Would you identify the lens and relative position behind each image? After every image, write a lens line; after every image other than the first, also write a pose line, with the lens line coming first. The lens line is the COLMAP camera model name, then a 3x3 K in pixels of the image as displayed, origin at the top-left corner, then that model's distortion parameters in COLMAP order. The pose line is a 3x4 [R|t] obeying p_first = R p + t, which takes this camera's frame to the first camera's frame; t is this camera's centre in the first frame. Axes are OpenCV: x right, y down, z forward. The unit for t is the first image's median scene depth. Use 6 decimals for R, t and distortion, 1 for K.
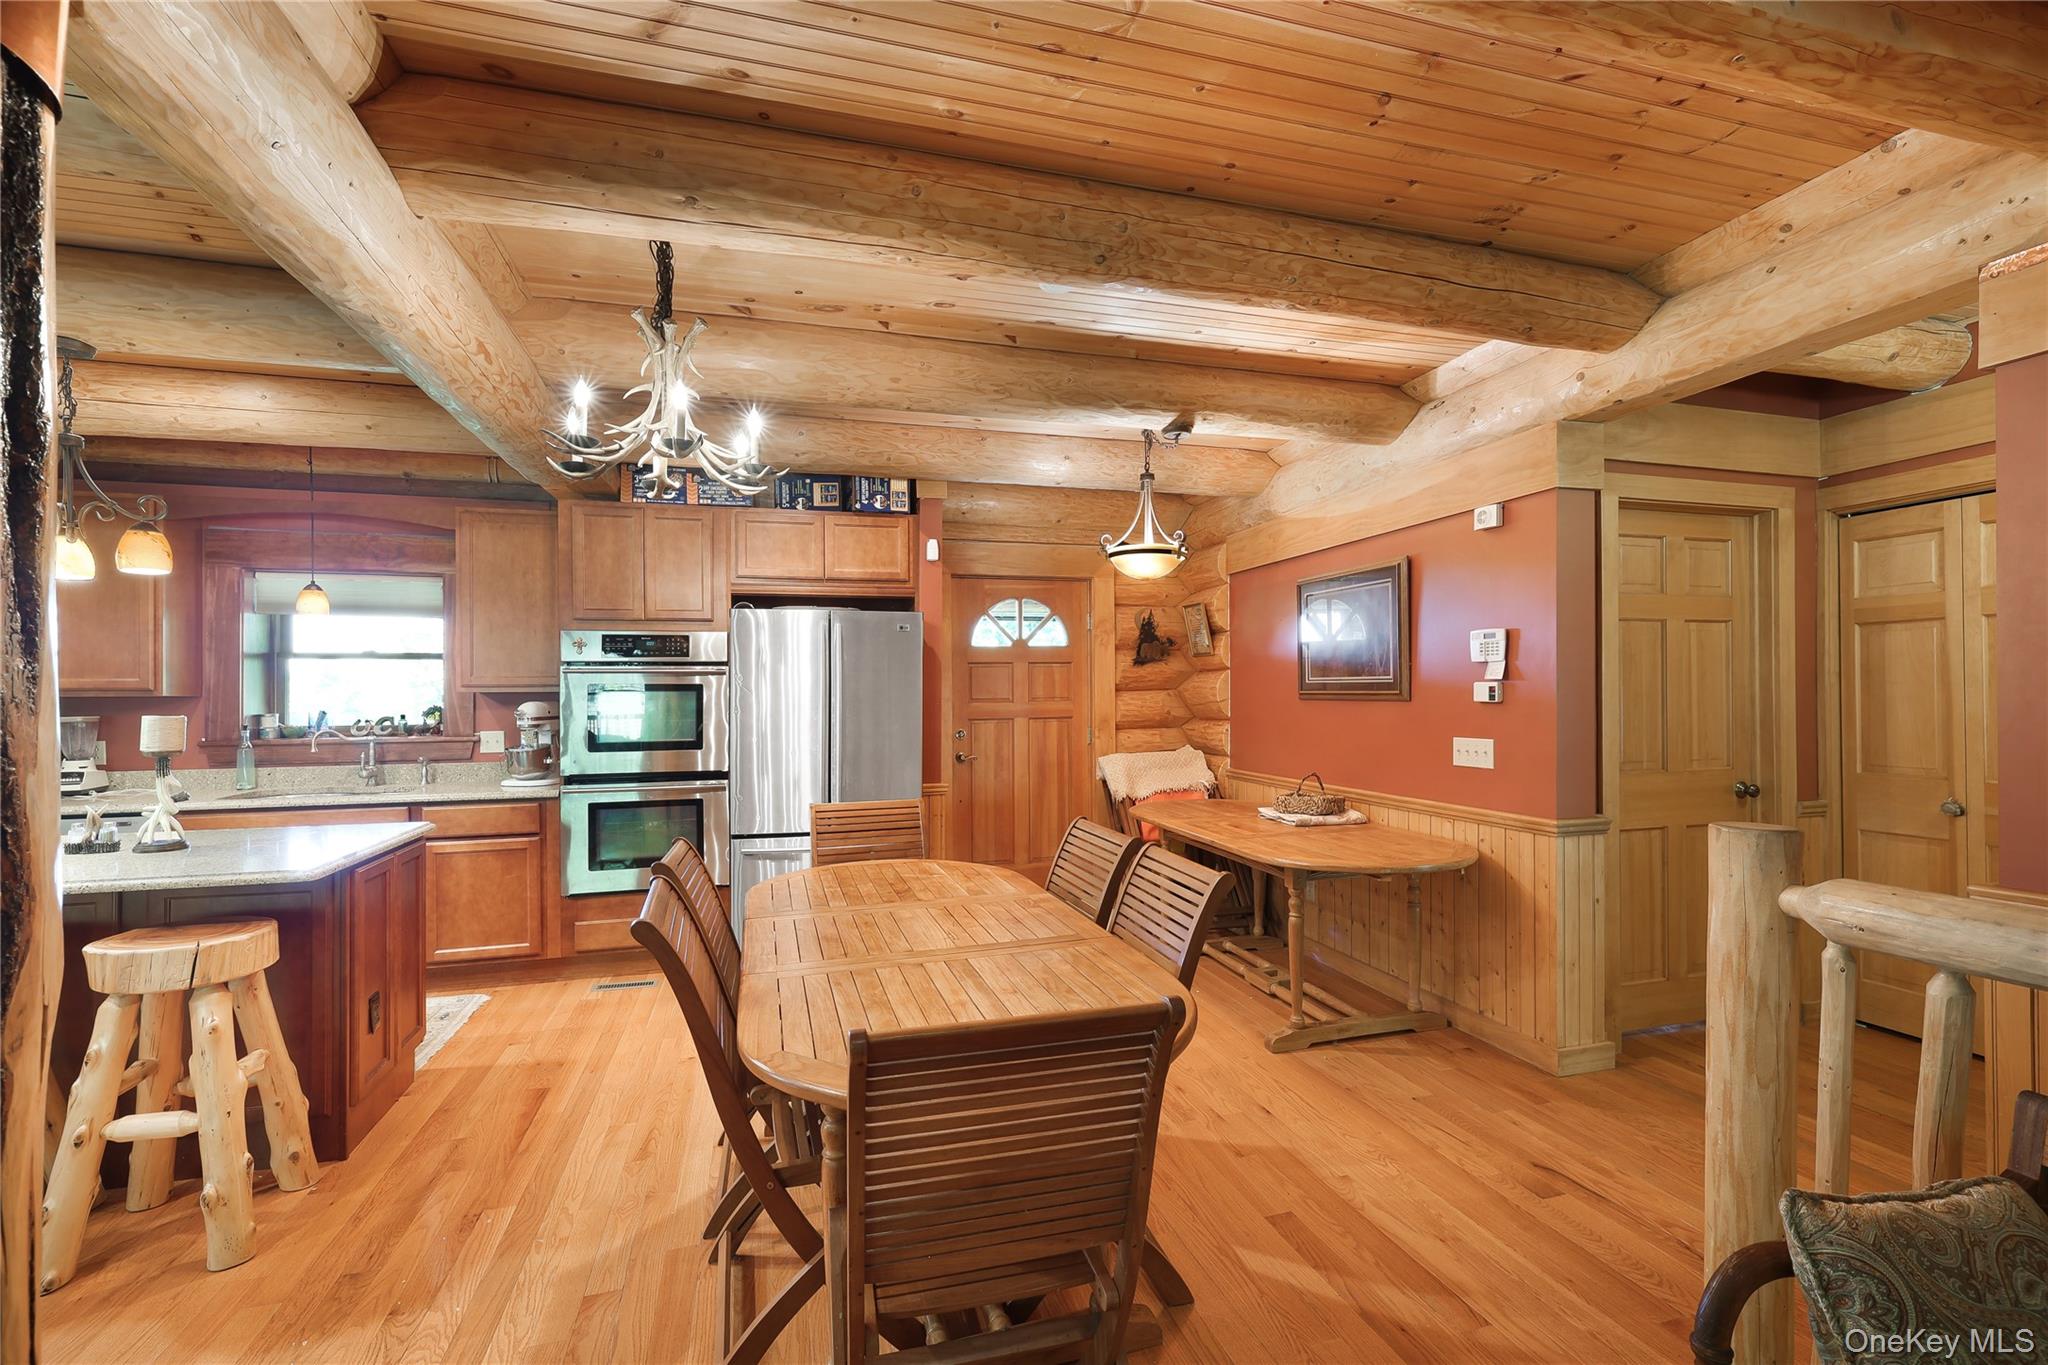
lens RADIAL K [[877.8, 0, 1019.8], [0, 877.8, 680.2], [0, 0, 1]] dist [-0.002346, -0.000493]
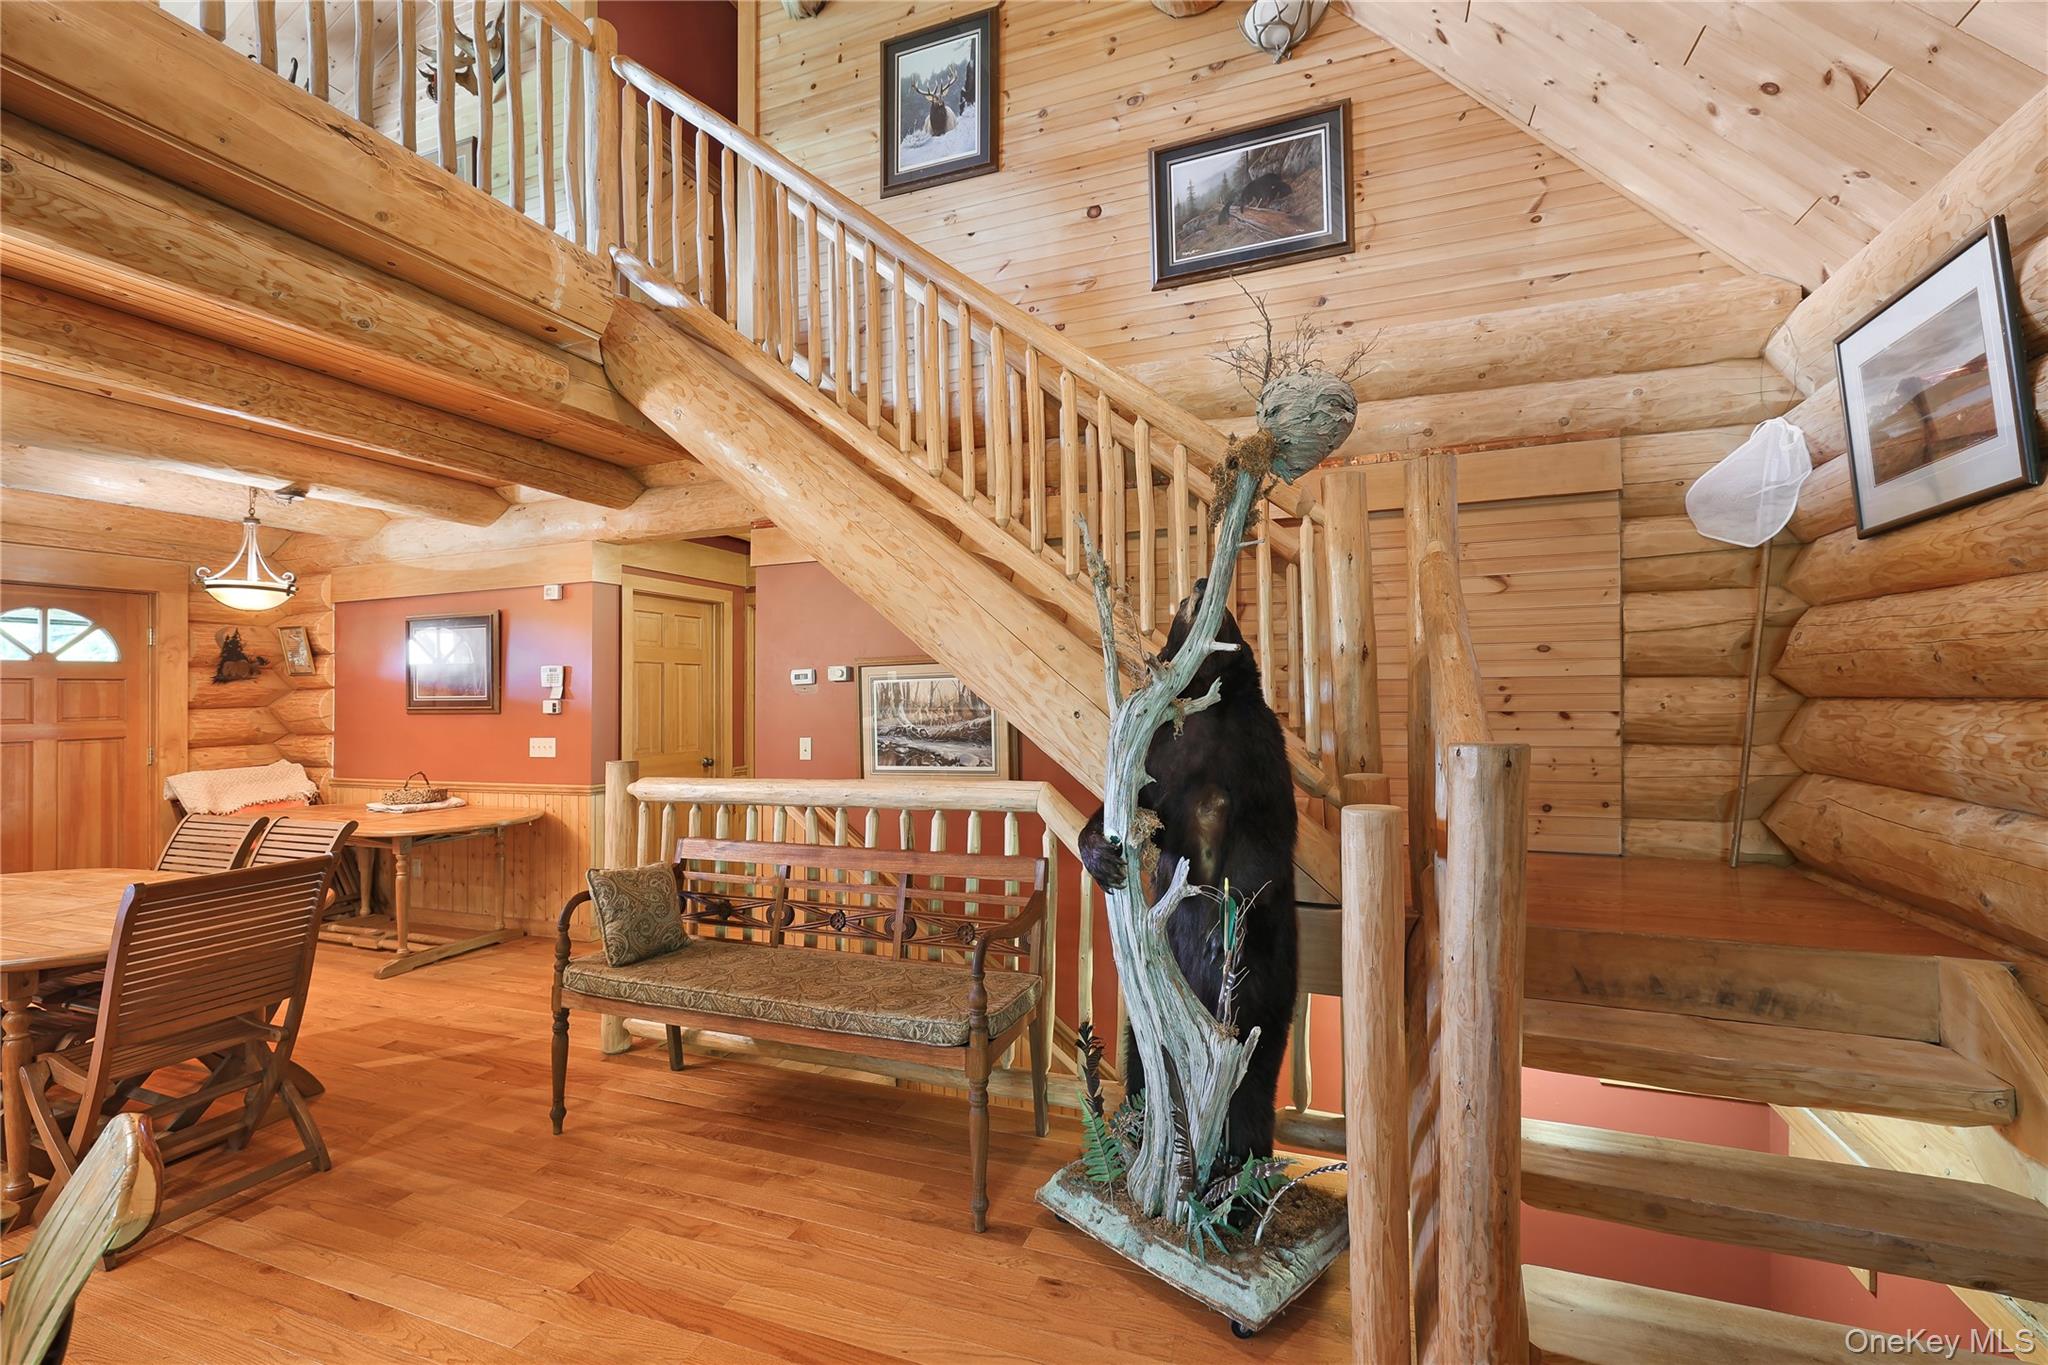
lens RADIAL K [[875.5, 0, 1033.4], [0, 875.5, 687.4], [0, 0, 1]] dist [-0.000330, 0.000031]
pose [[0.599931, 0.009452, 0.799996, -0.158645], [-0.001715, 0.999943, -0.010528, -0.004990], [-0.800050, 0.004945, 0.599913, -0.507928]]
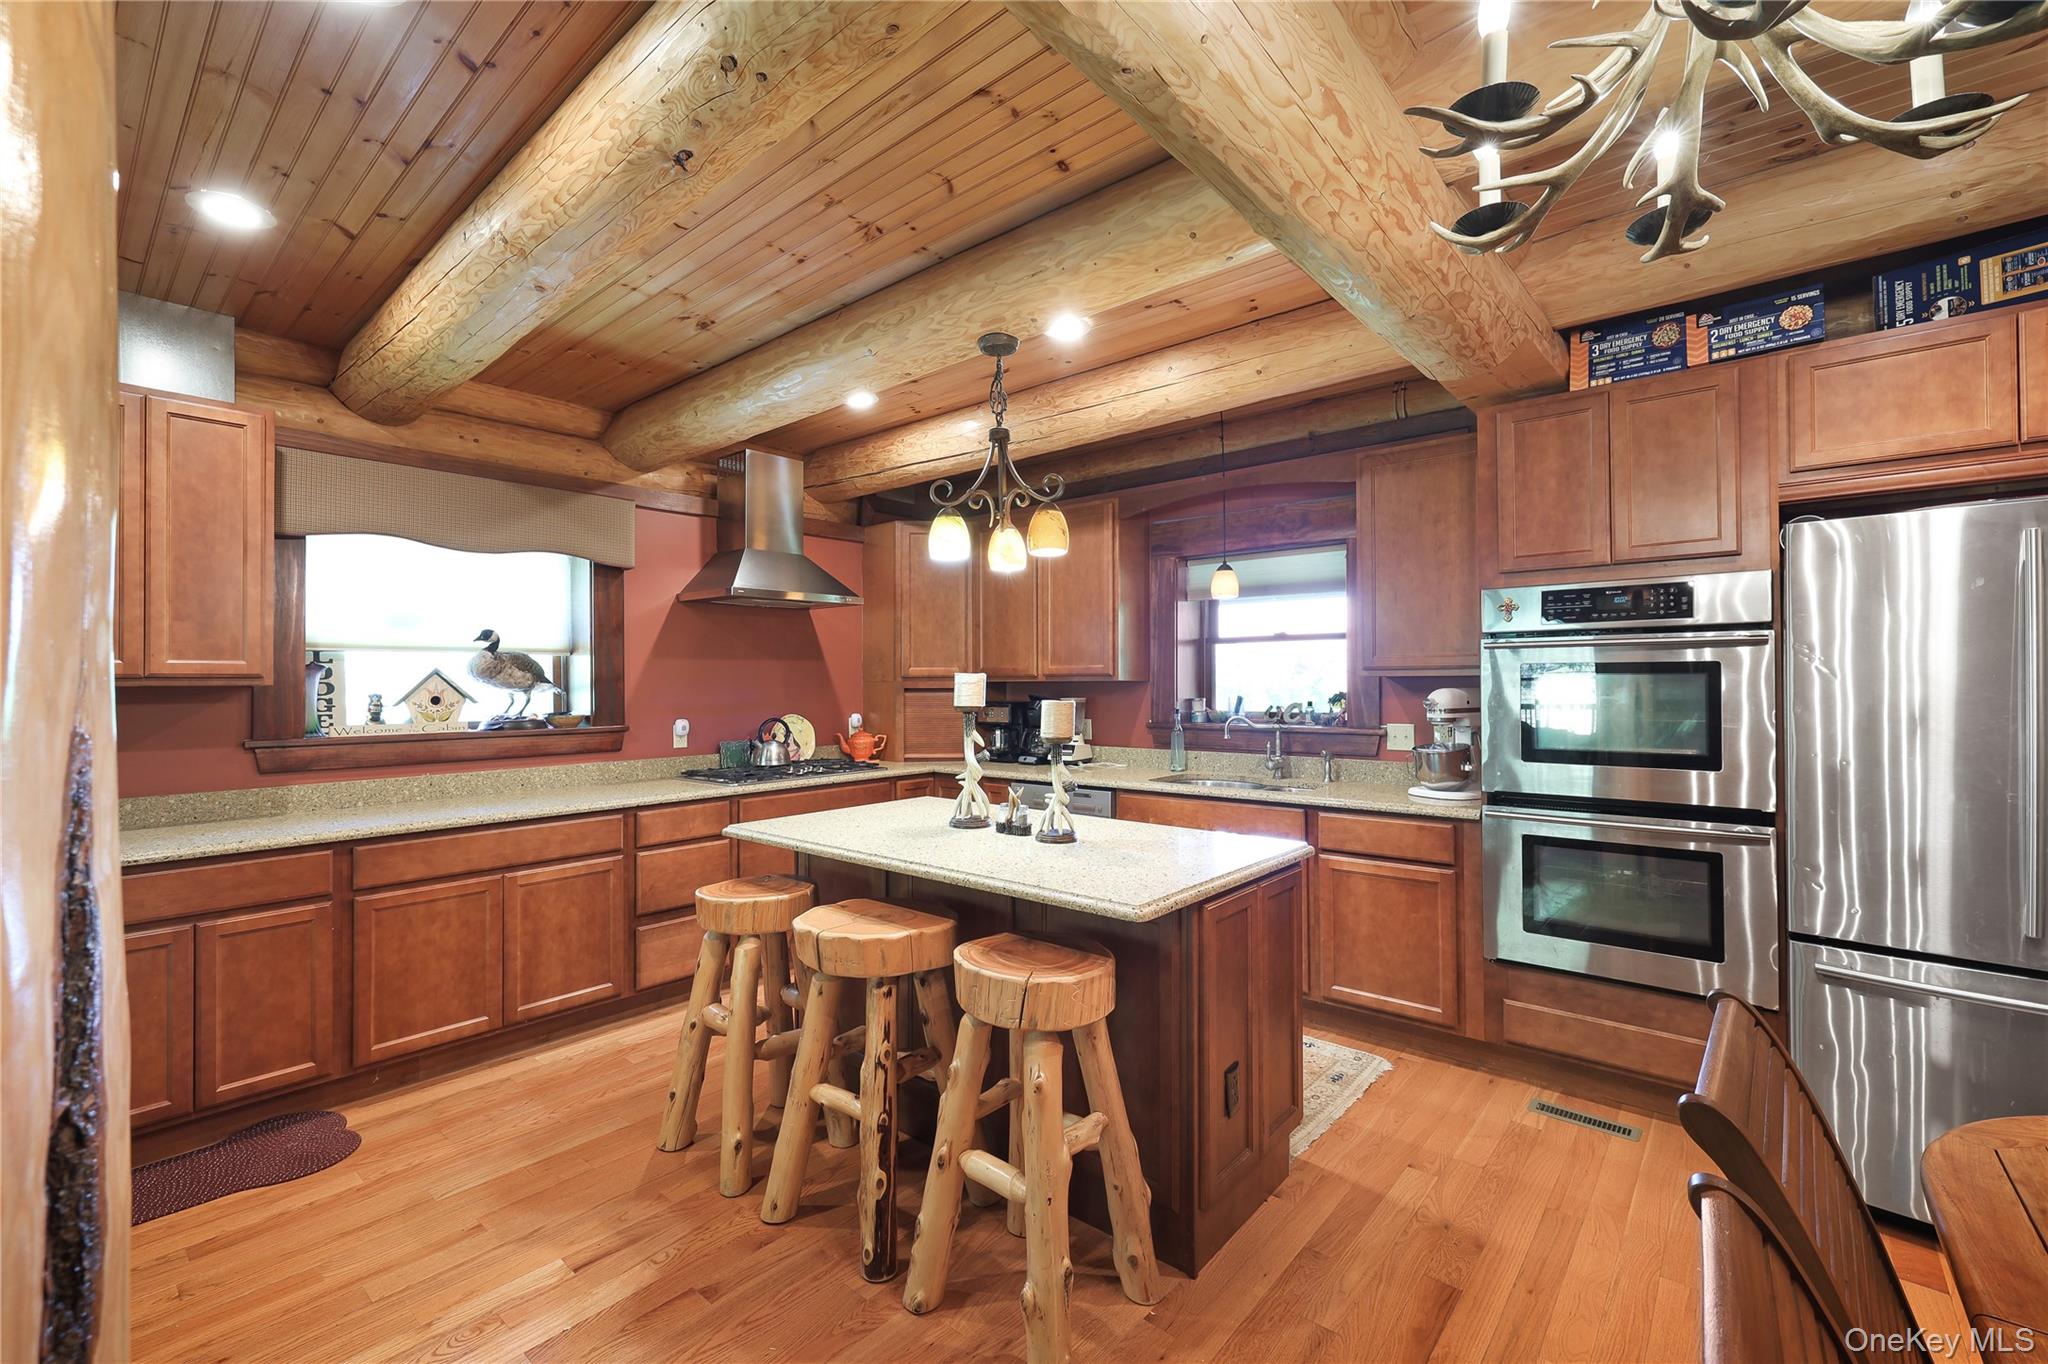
lens RADIAL K [[862.7, 0, 1016.8], [0, 862.7, 688.7], [0, 0, 1]] dist [-0.000019, 0.000171]
pose [[0.548186, 0.005265, -0.836340, -0.142093], [0.014812, 0.999762, 0.016002, 0.008384], [0.836225, -0.021160, 0.547978, 0.295838]]
